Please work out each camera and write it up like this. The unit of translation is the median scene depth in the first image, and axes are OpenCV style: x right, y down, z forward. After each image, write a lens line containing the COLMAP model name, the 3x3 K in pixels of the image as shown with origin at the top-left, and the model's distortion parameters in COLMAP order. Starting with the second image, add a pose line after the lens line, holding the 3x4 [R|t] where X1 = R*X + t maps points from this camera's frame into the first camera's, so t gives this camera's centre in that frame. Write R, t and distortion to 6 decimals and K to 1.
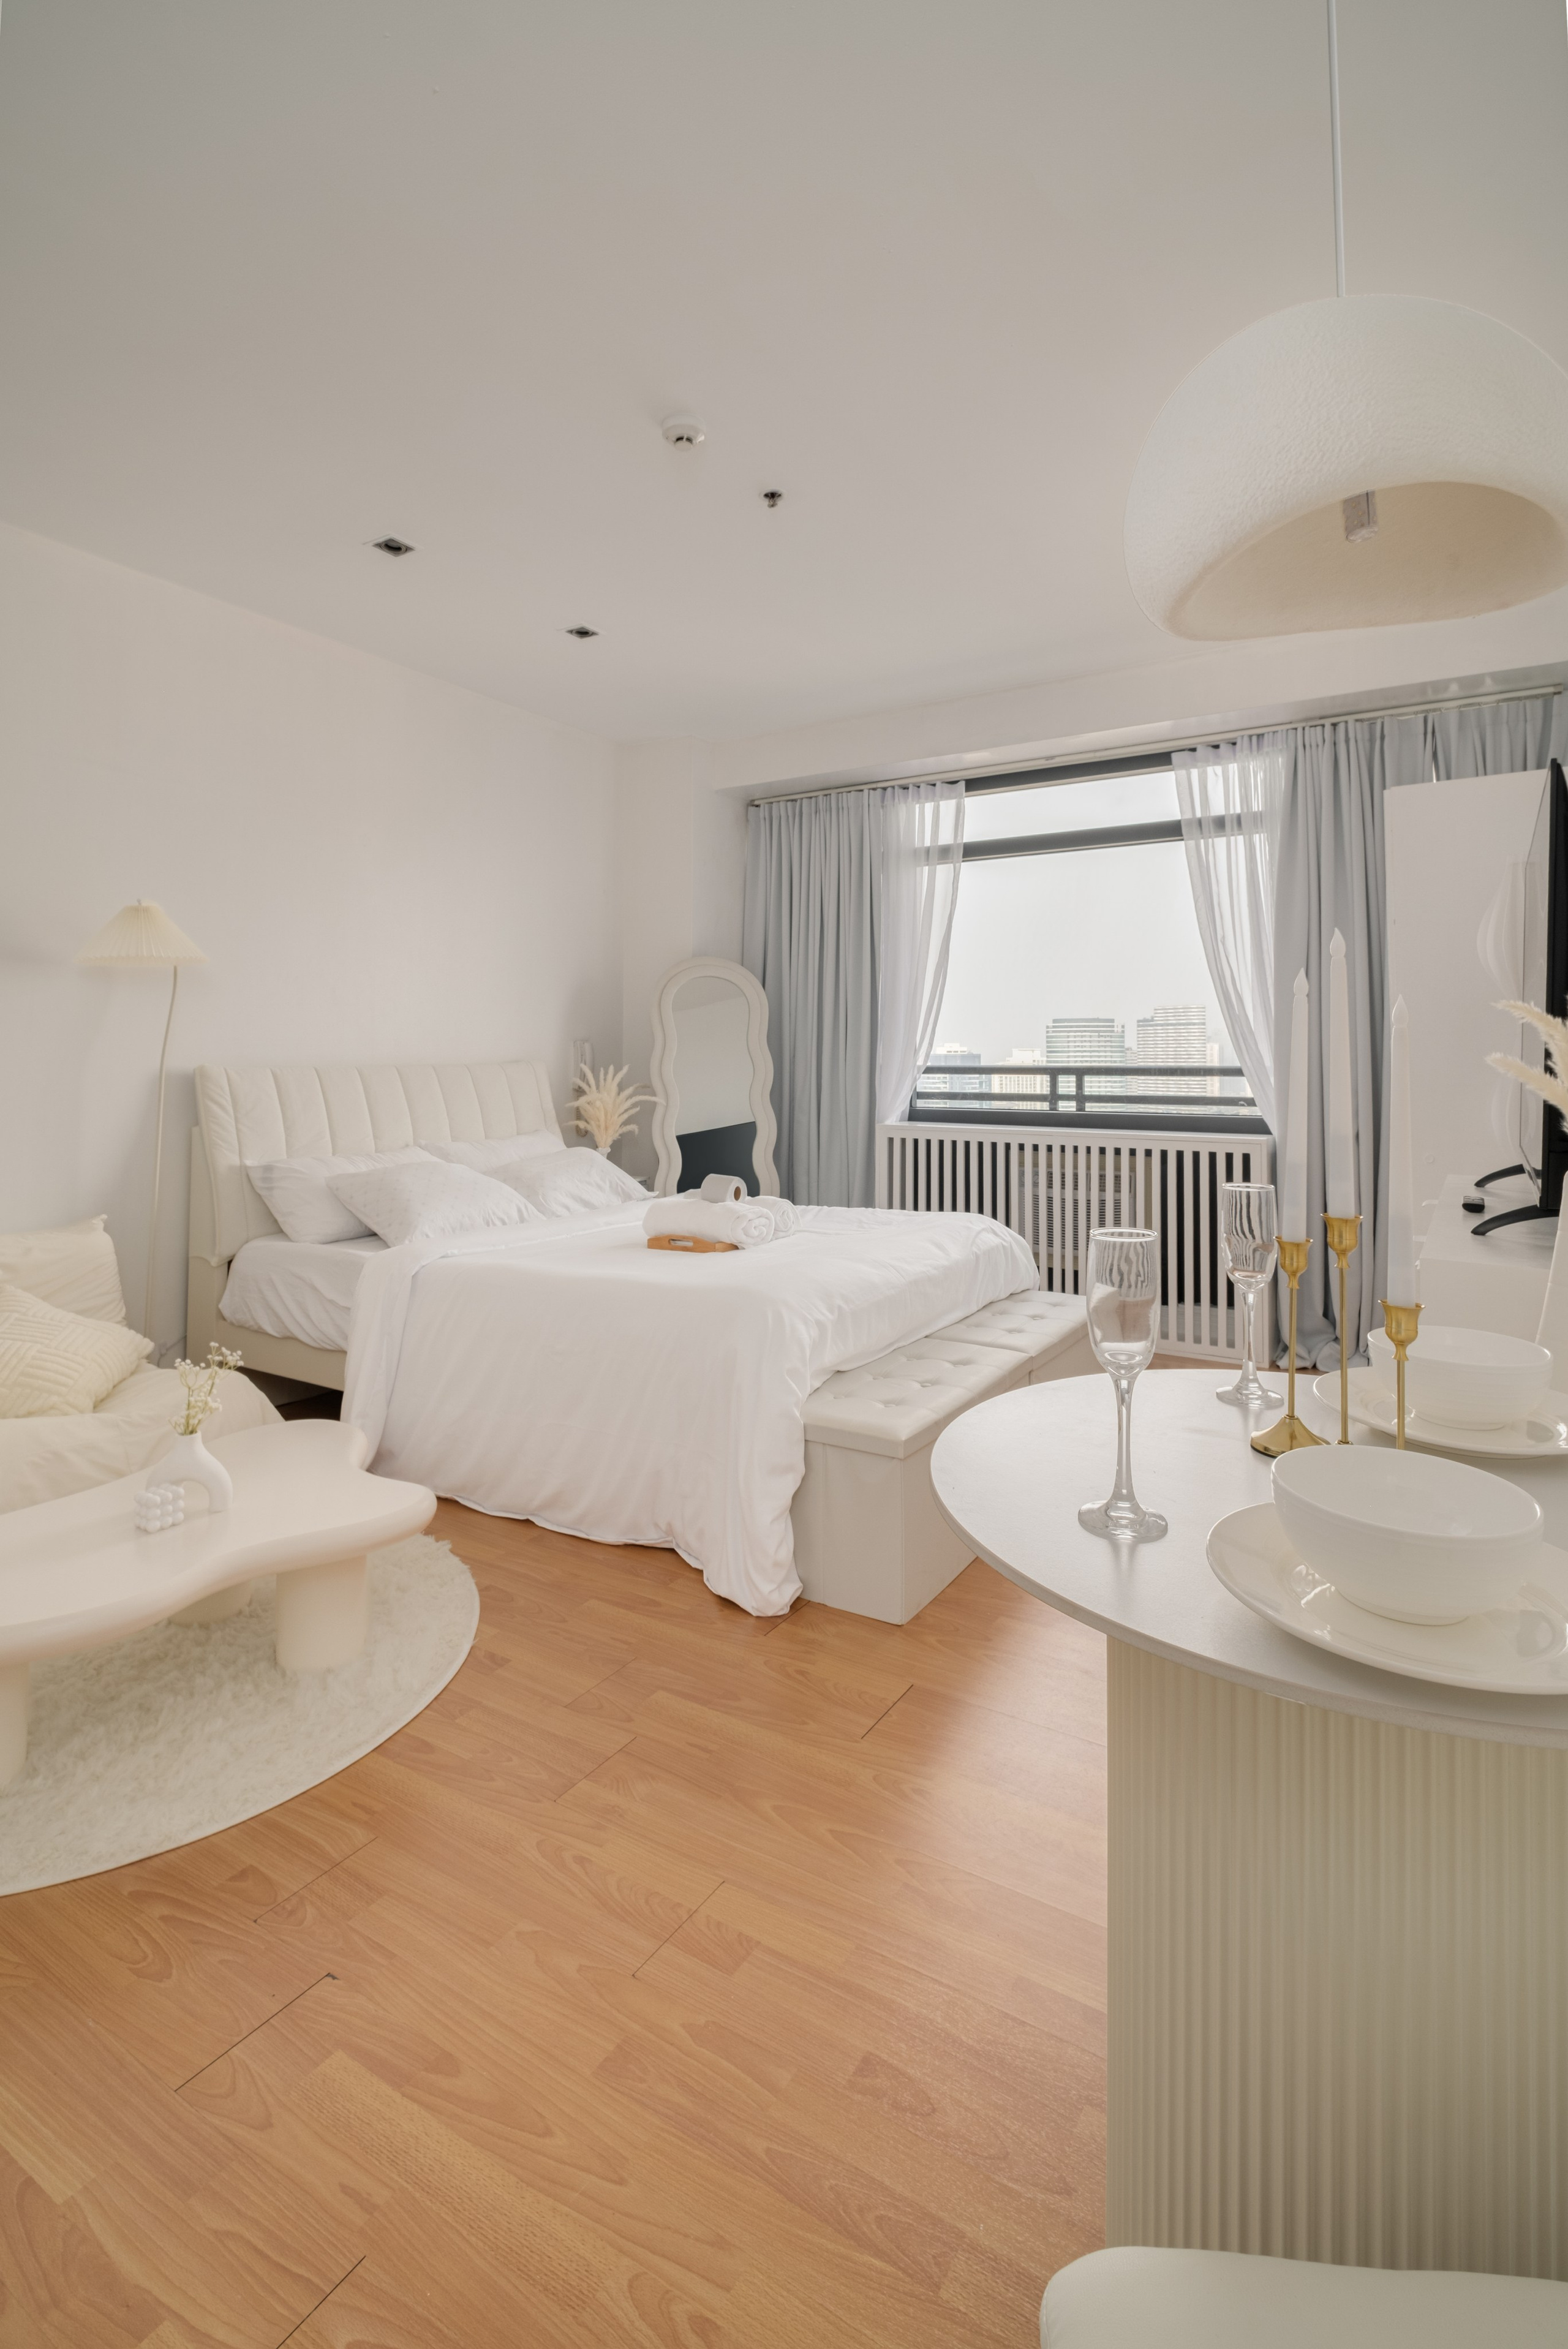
lens RADIAL K [[1073.4, 0, 772.3], [0, 1073.4, 1054.2], [0, 0, 1]] dist [-0.004661, -0.004660]
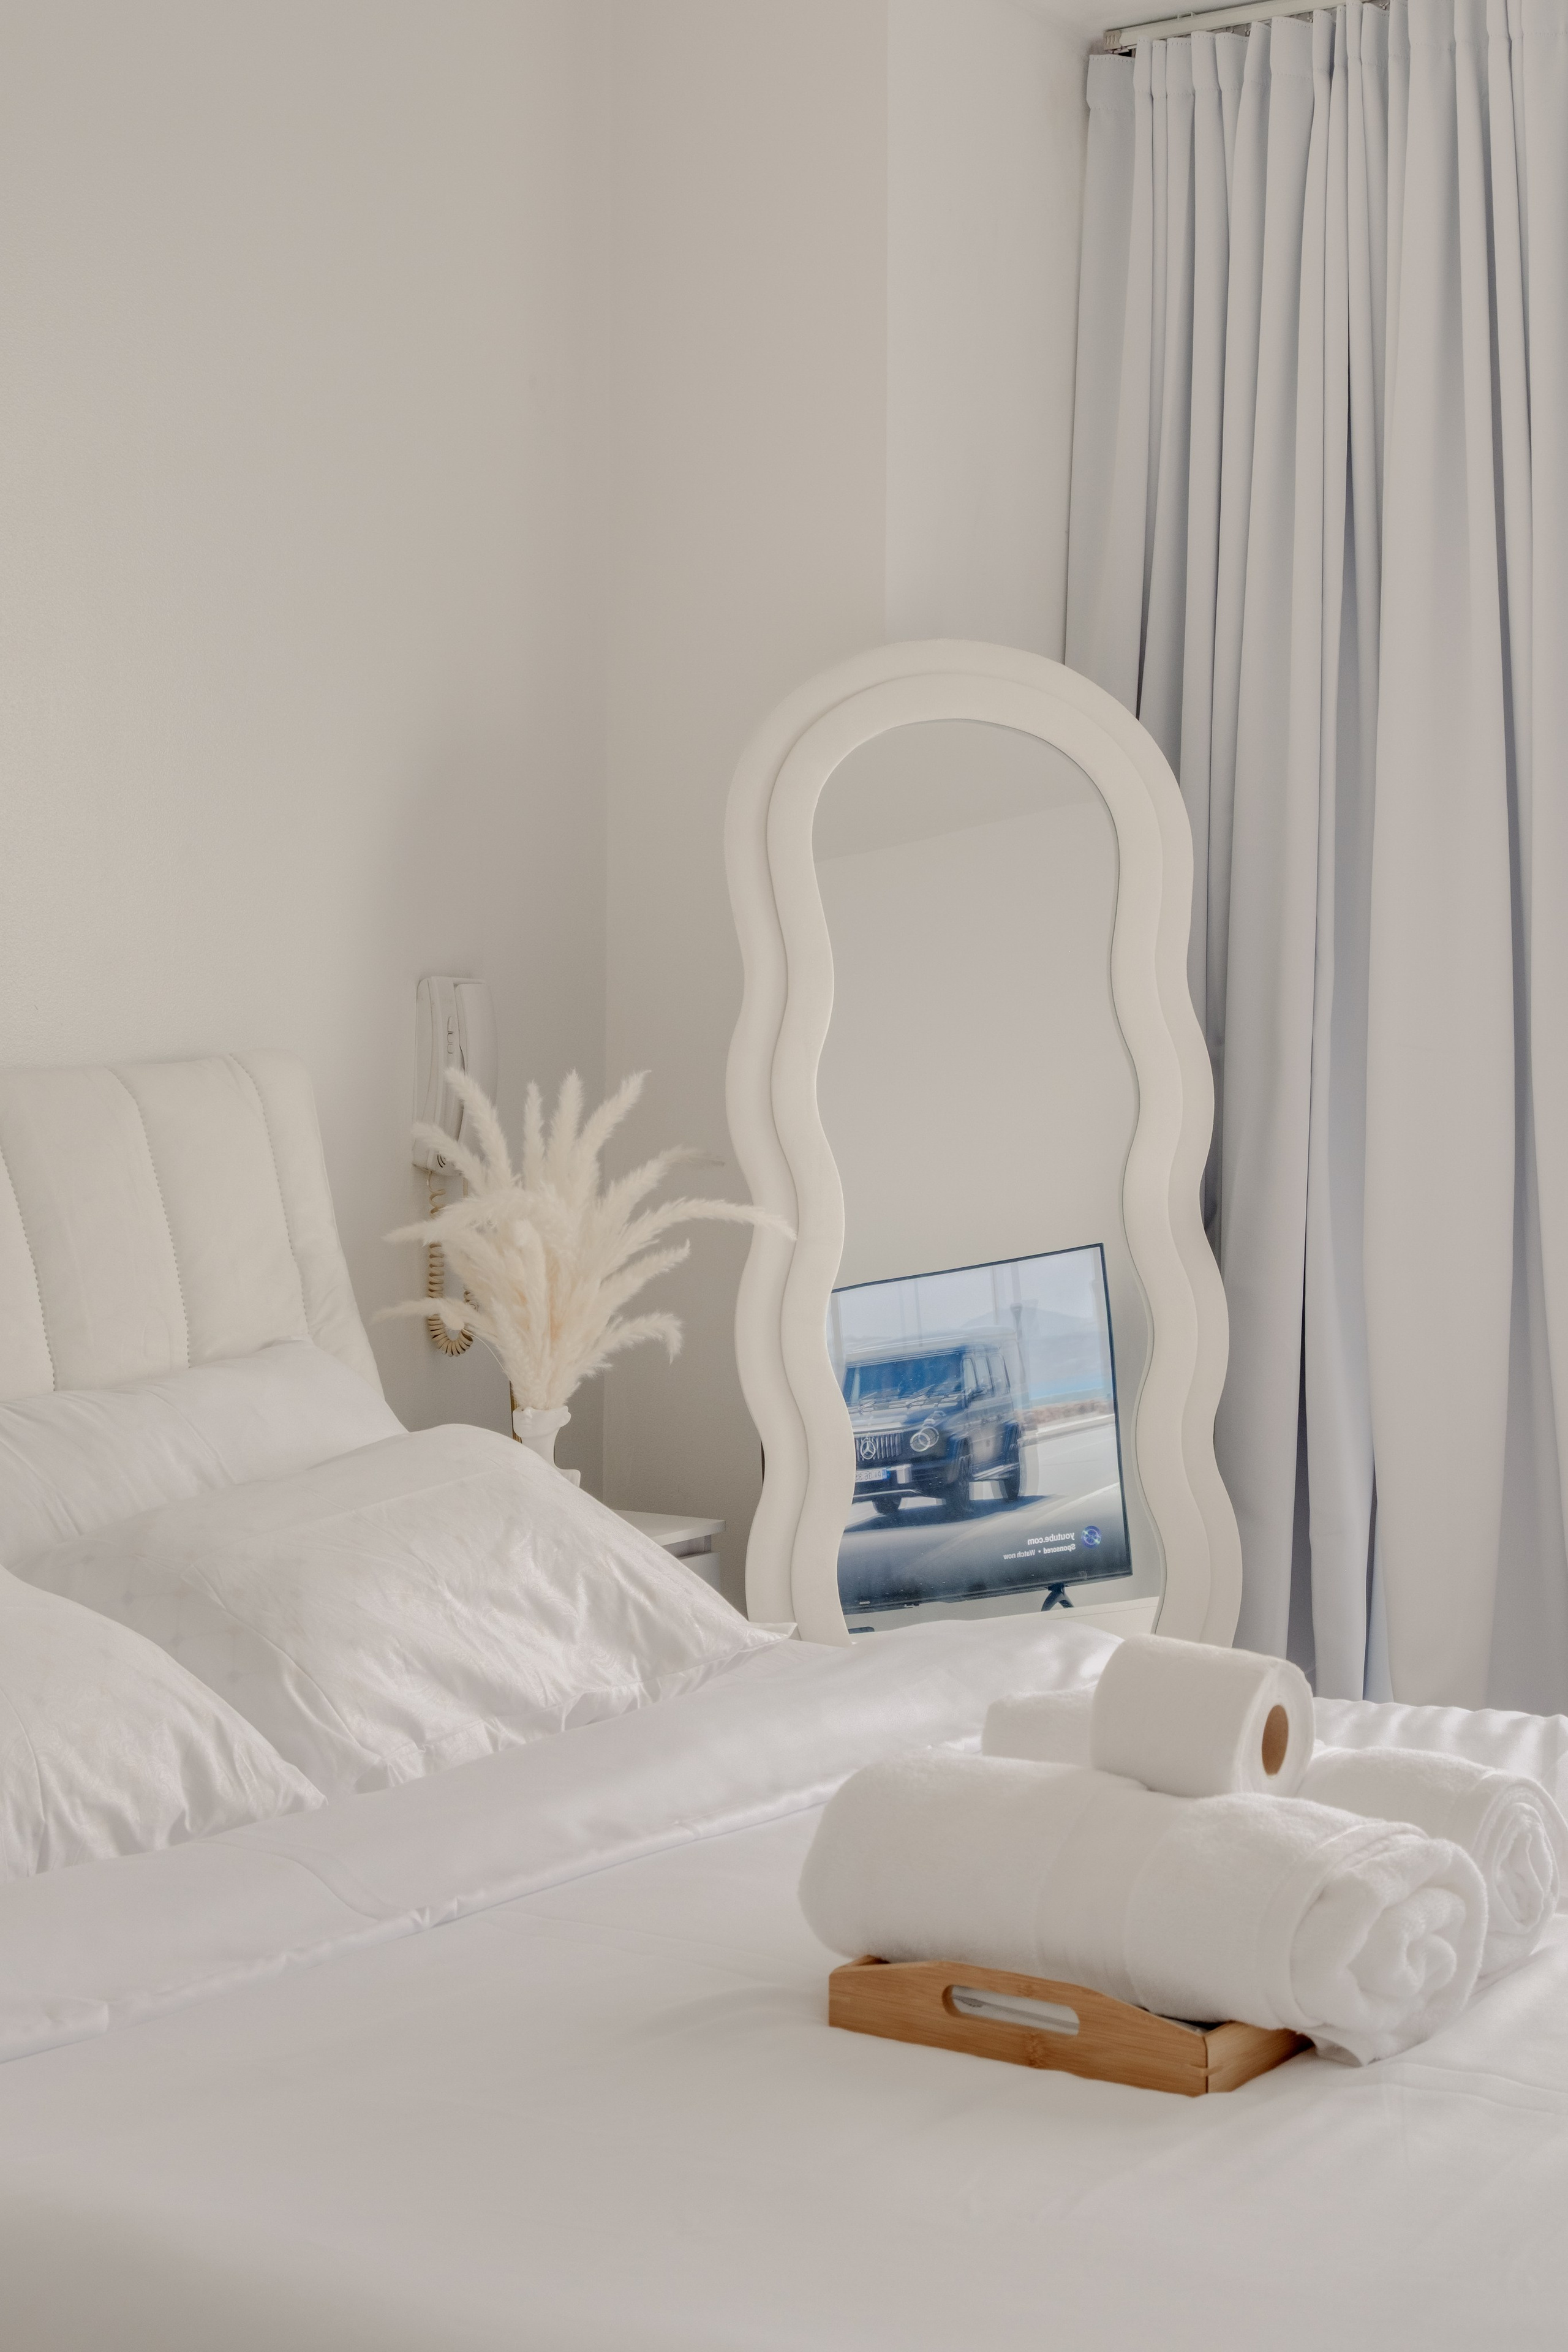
lens RADIAL K [[3141.9, 0, 844.3], [0, 3141.9, 1183.6], [0, 0, 1]] dist [-0.015730, 0.000000]
pose [[0.999298, 0.003941, -0.037261, -0.076958], [-0.002033, 0.998691, 0.051103, -0.001594], [0.037414, -0.050991, 0.997998, 0.359889]]
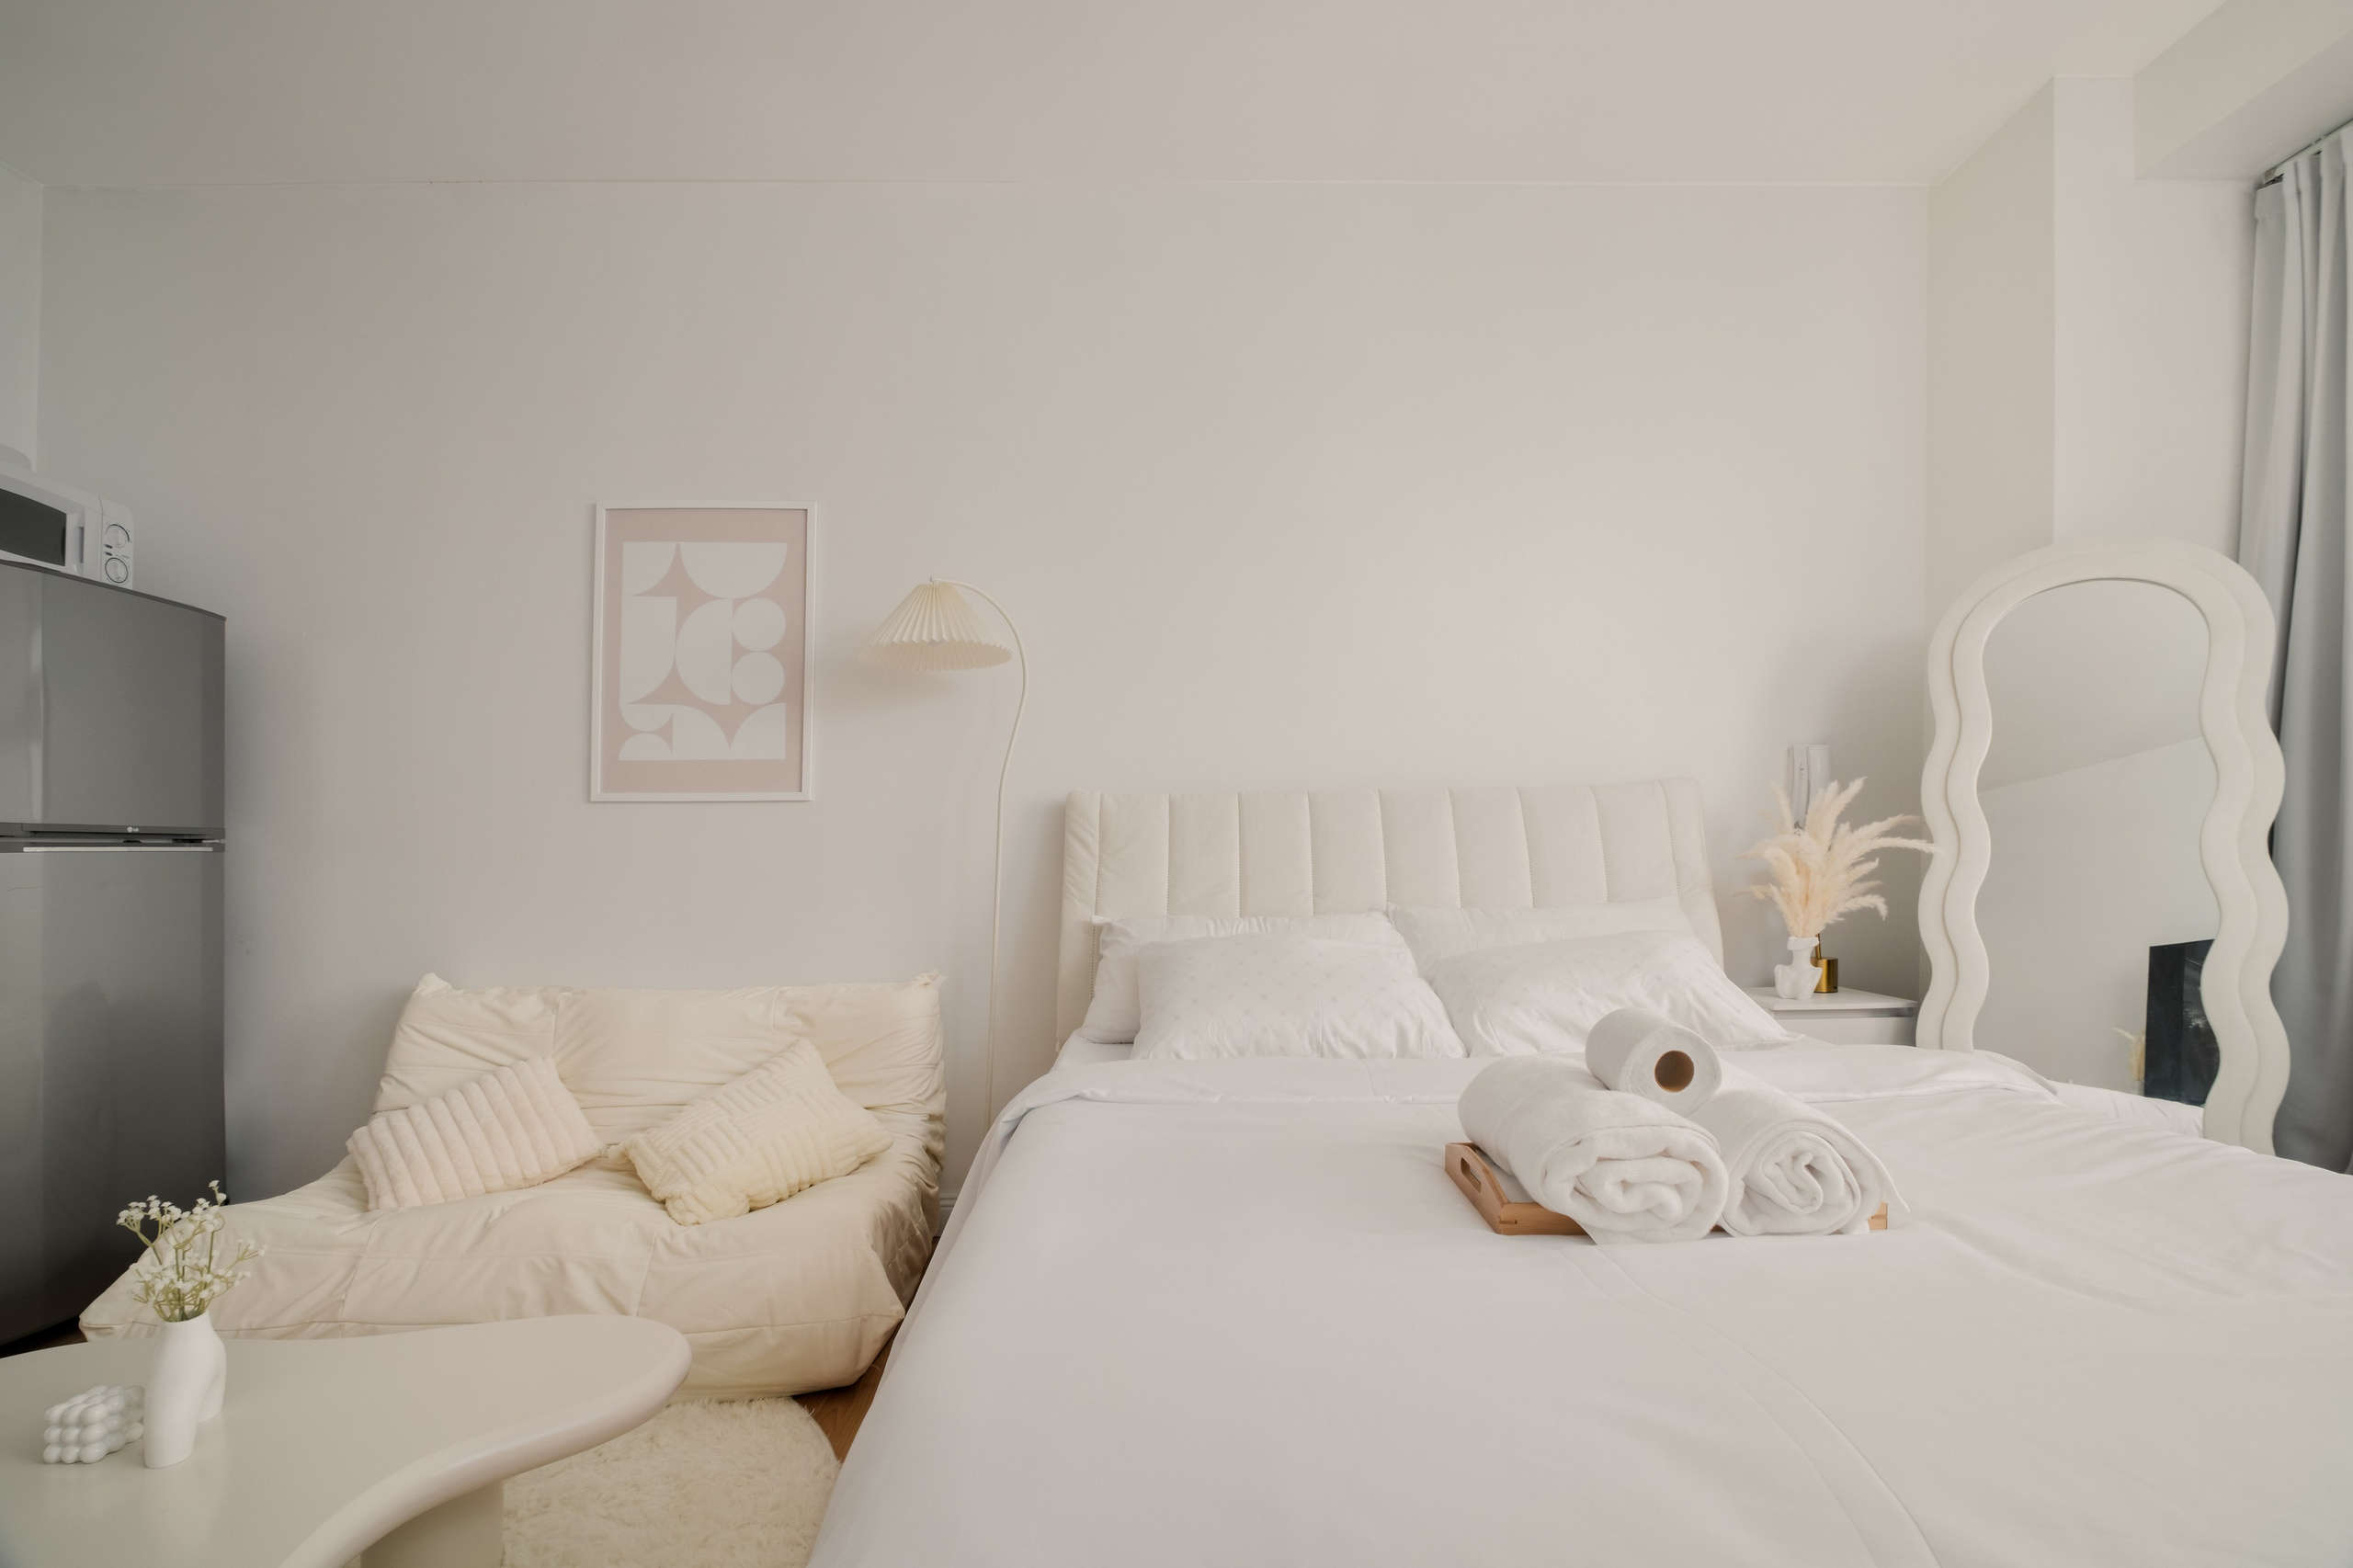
lens RADIAL K [[1075.2, 0, 1203.9], [0, 1075.2, 846.3], [0, 0, 1]] dist [-0.004661, -0.004660]
pose [[0.547355, -0.008317, -0.836859, 0.147674], [0.016114, 0.999870, 0.000602, 0.046261], [0.836745, -0.013815, 0.547418, 0.581936]]
